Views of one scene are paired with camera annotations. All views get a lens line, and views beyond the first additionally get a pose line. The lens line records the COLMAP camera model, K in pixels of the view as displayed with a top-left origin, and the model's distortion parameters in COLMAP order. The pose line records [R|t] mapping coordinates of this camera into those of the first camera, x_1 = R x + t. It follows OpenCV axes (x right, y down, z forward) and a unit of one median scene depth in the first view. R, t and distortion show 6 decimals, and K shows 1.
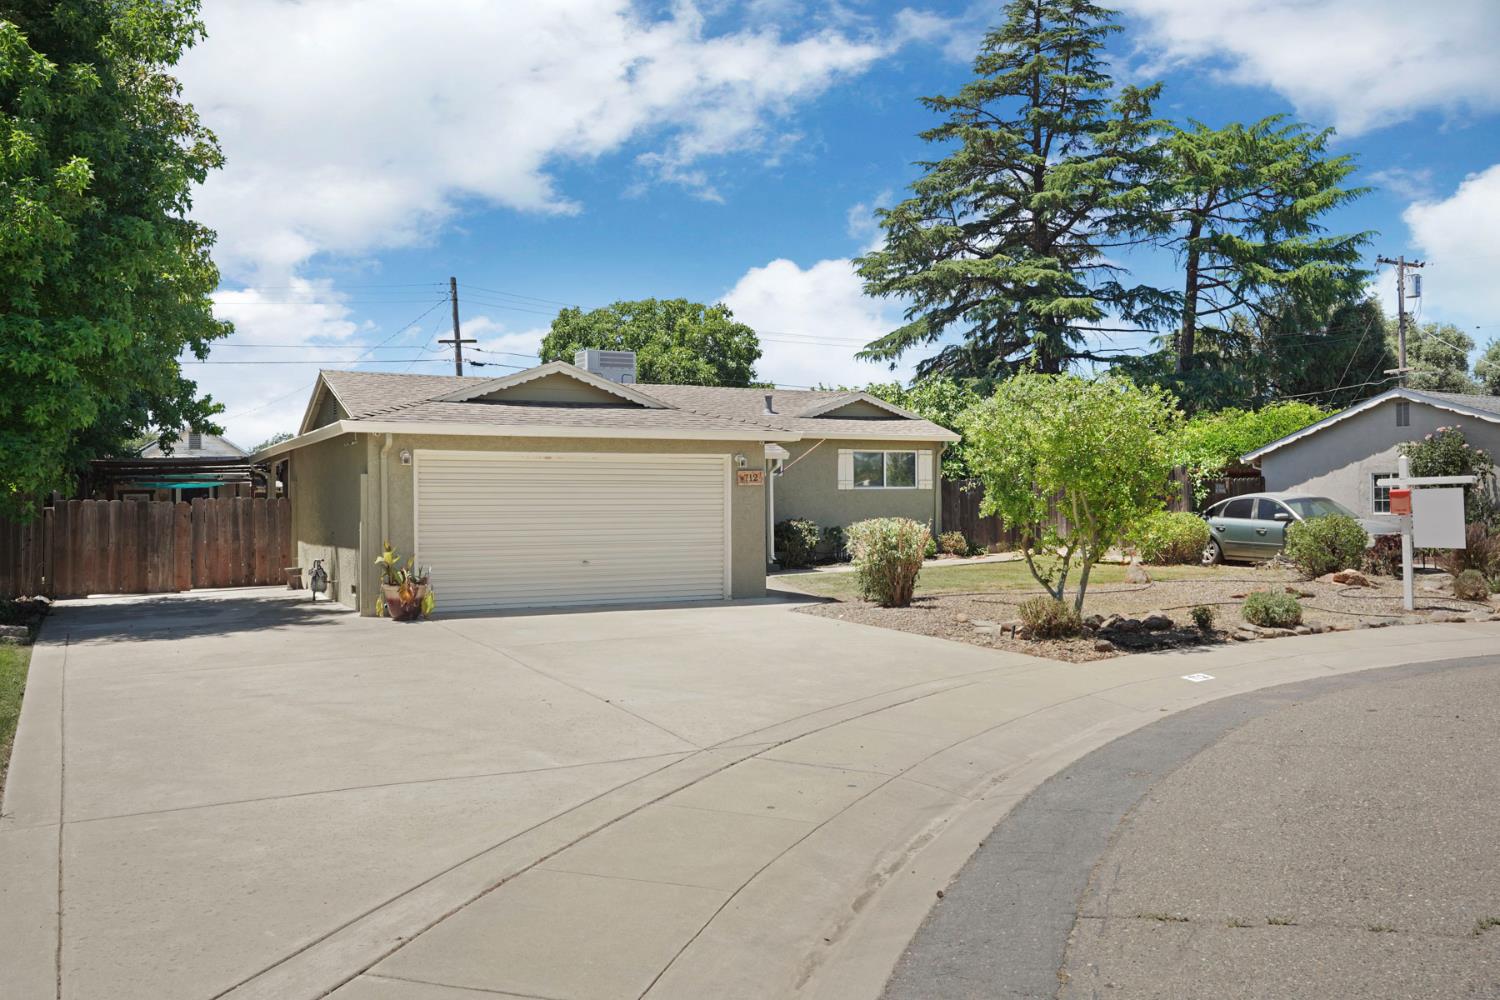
lens RADIAL K [[1211.7, 0, 750.0], [0, 1211.7, 500.0], [0, 0, 1]] dist [-0.002559, 0.002857]
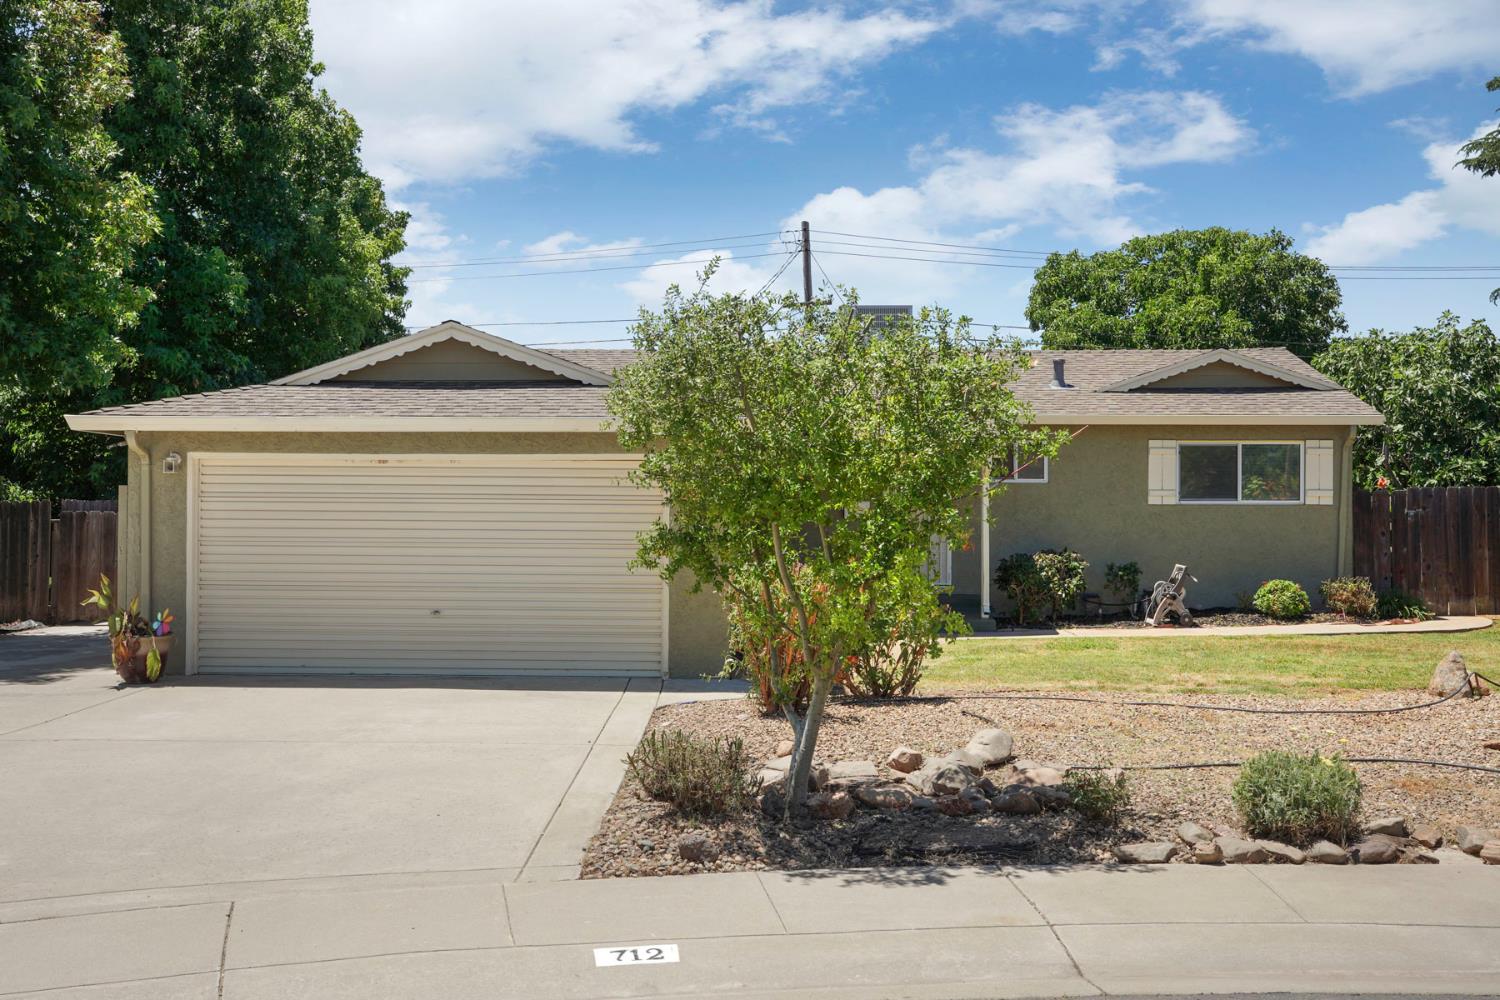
lens RADIAL K [[1496.0, 0, 750.0], [0, 1496.0, 500.0], [0, 0, 1]] dist [-0.008048, 0.005465]
pose [[0.872519, 0.008772, -0.488501, 0.348338], [-0.009710, 0.999953, 0.000612, -0.012024], [0.488483, 0.004209, 0.872563, 0.274956]]
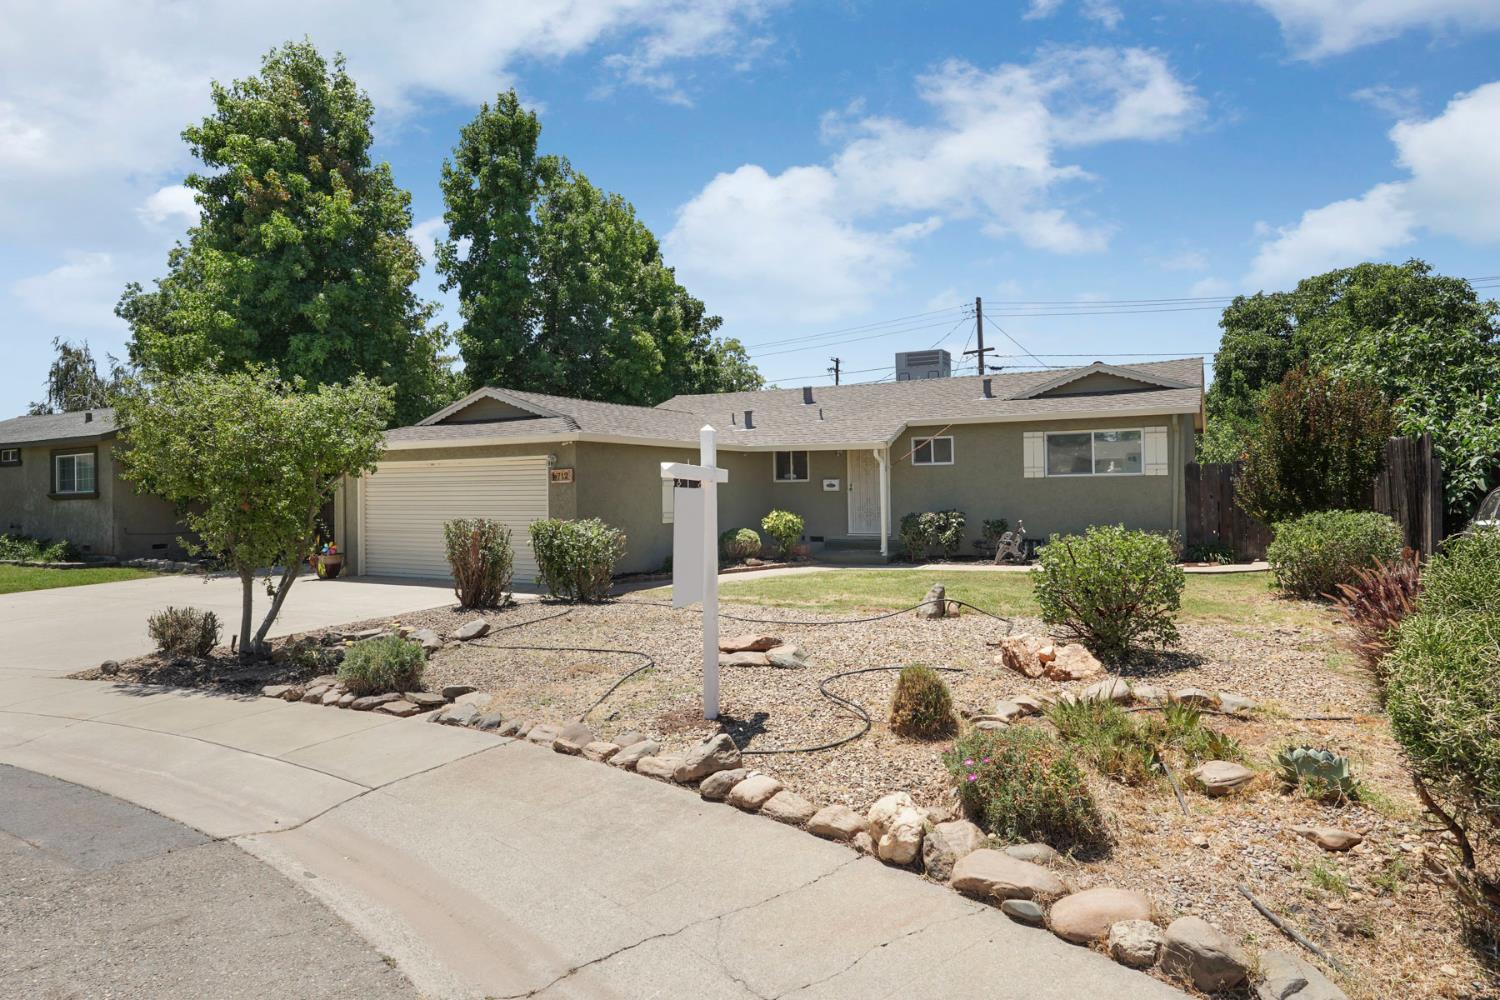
lens RADIAL K [[899.7, 0, 728.1], [0, 899.7, 490.4], [0, 0, 1]] dist [-0.029589, 0.000254]
pose [[0.536705, 0.000616, -0.843770, 0.655321], [0.010488, 0.999918, 0.007401, -0.008384], [0.843705, -0.012821, 0.536654, 0.588036]]
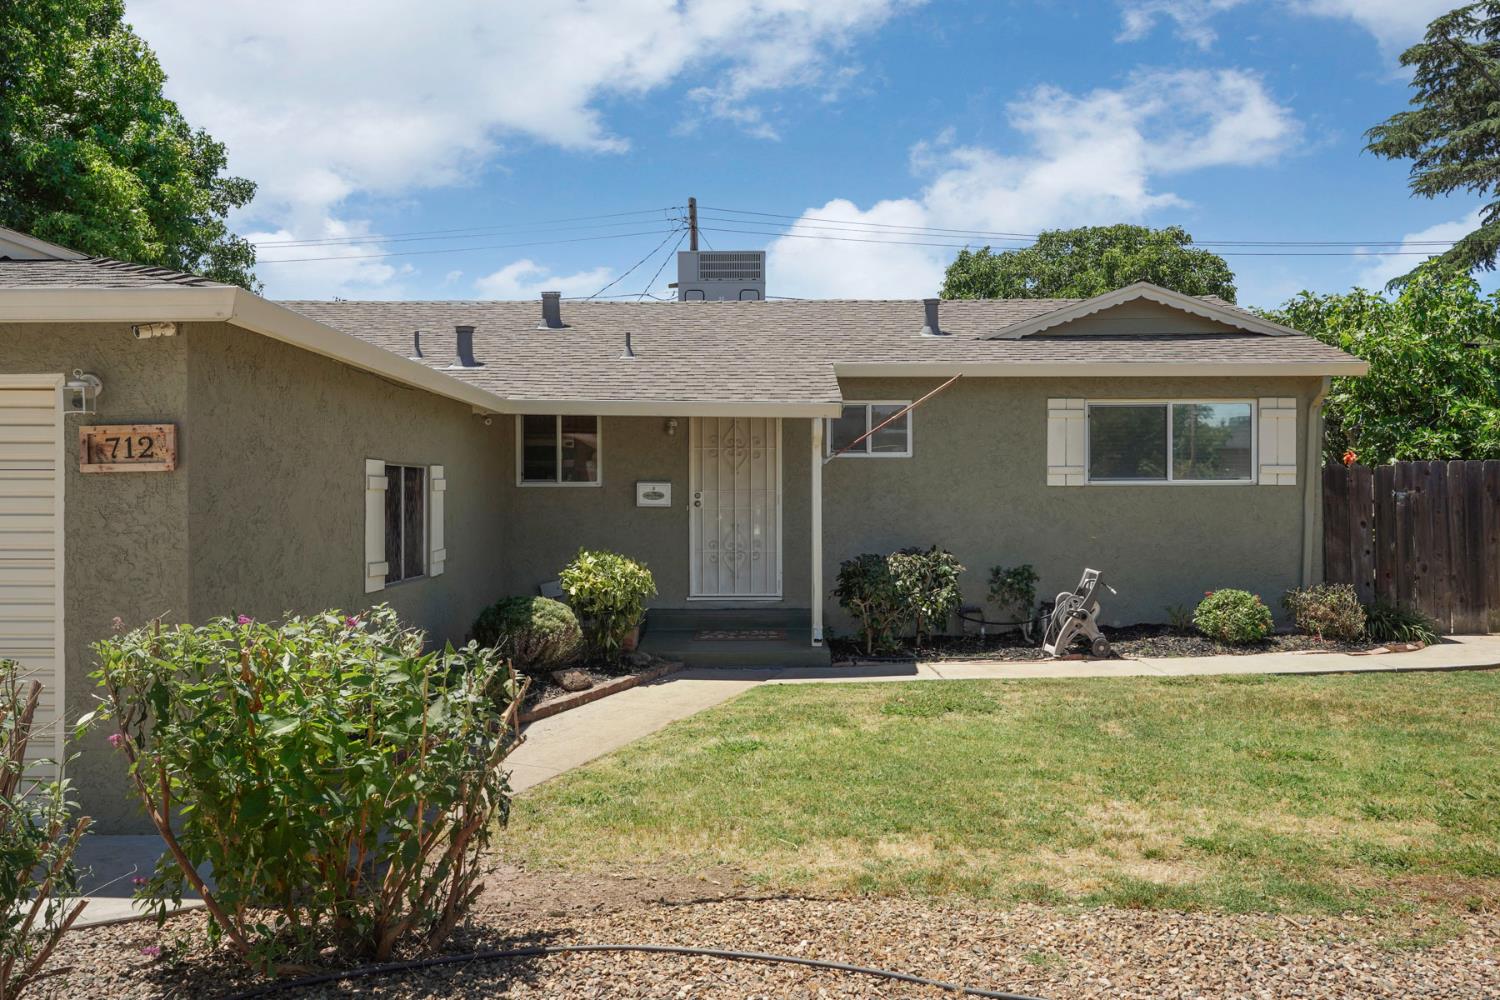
lens RADIAL K [[1194.6, 0, 750.0], [0, 1194.6, 500.0], [0, 0, 1]] dist [-0.001273, -0.005759]
pose [[0.877383, 0.006353, -0.479749, 0.246970], [-0.004771, 0.999978, 0.004516, -0.006007], [0.479767, -0.001673, 0.877394, 0.687520]]
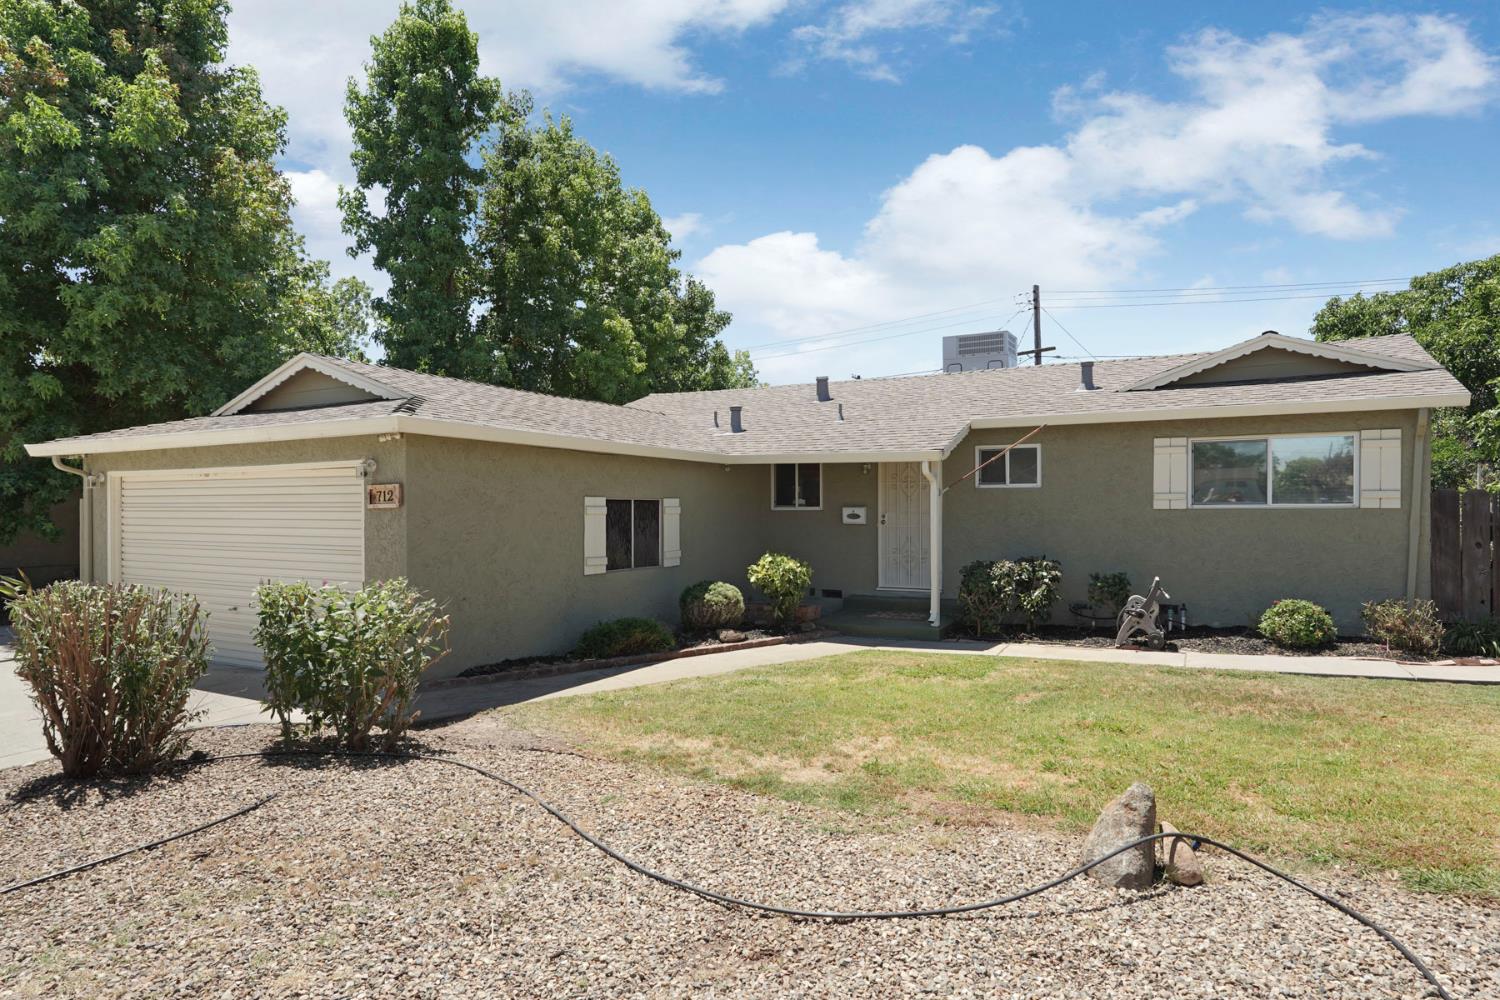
lens RADIAL K [[888.9, 0, 752.0], [0, 888.9, 520.2], [0, 0, 1]] dist [-0.001036, 0.001605]
pose [[0.540518, 0.013156, -0.841230, 0.416337], [-0.003281, 0.999903, 0.013530, -0.010884], [0.841326, -0.004553, 0.540509, 0.777629]]
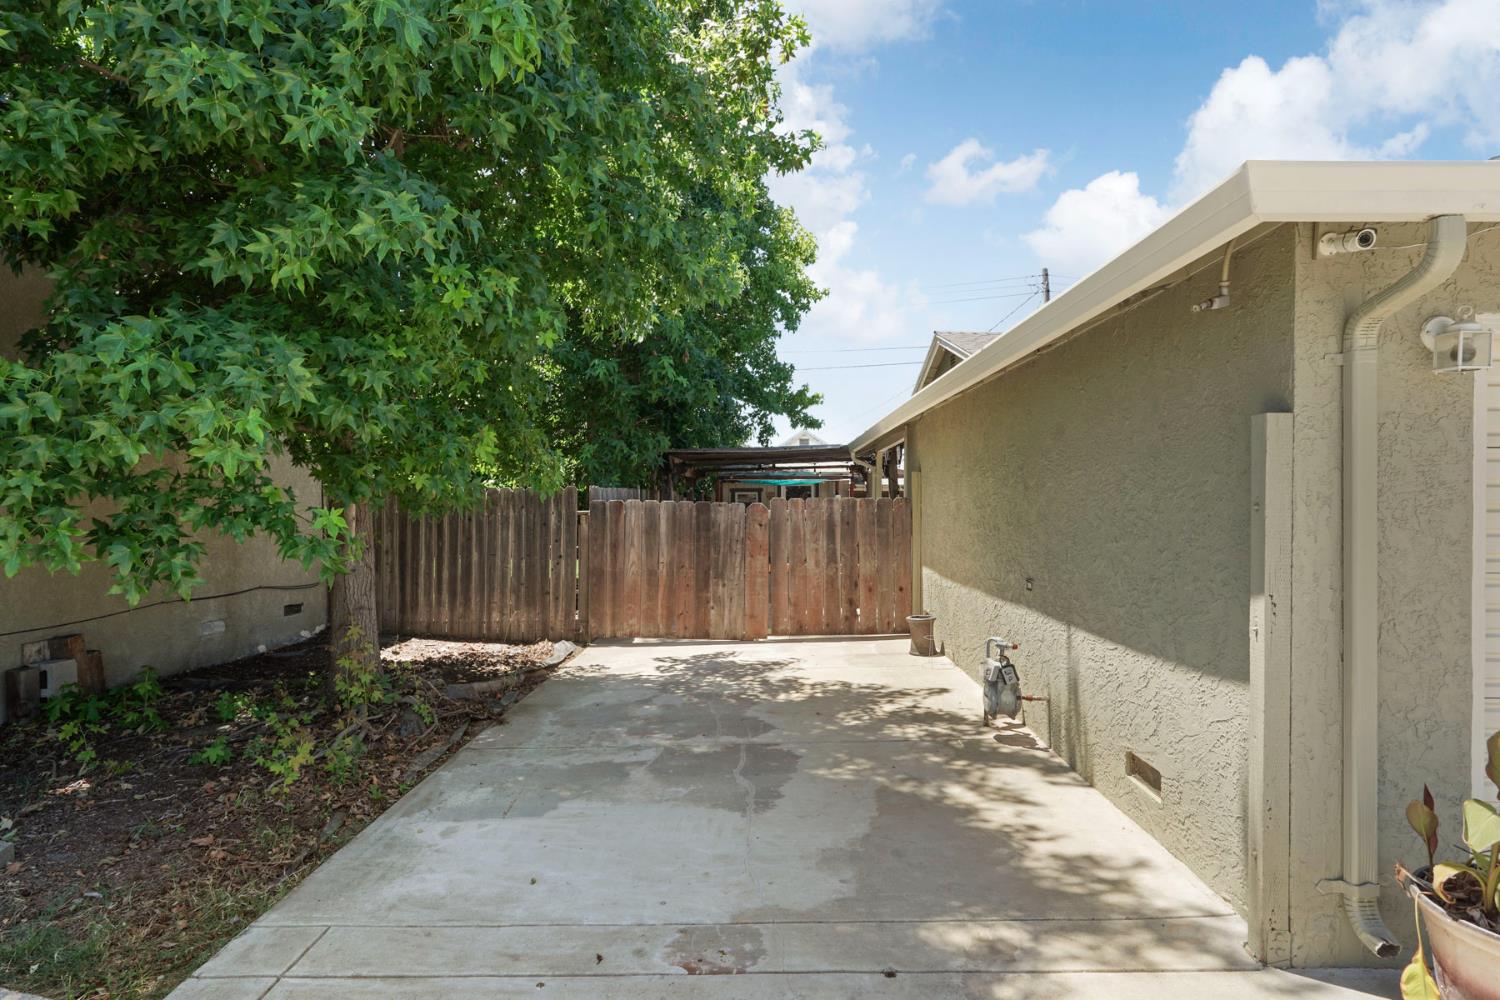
lens RADIAL K [[813.5, 0, 750.0], [0, 813.5, 500.0], [0, 0, 1]] dist [0.020054, 0.000079]
pose [[0.873785, 0.006154, -0.486274, -0.241433], [-0.004530, 0.999980, 0.004516, -0.002259], [0.486292, -0.001743, 0.873795, 0.575591]]
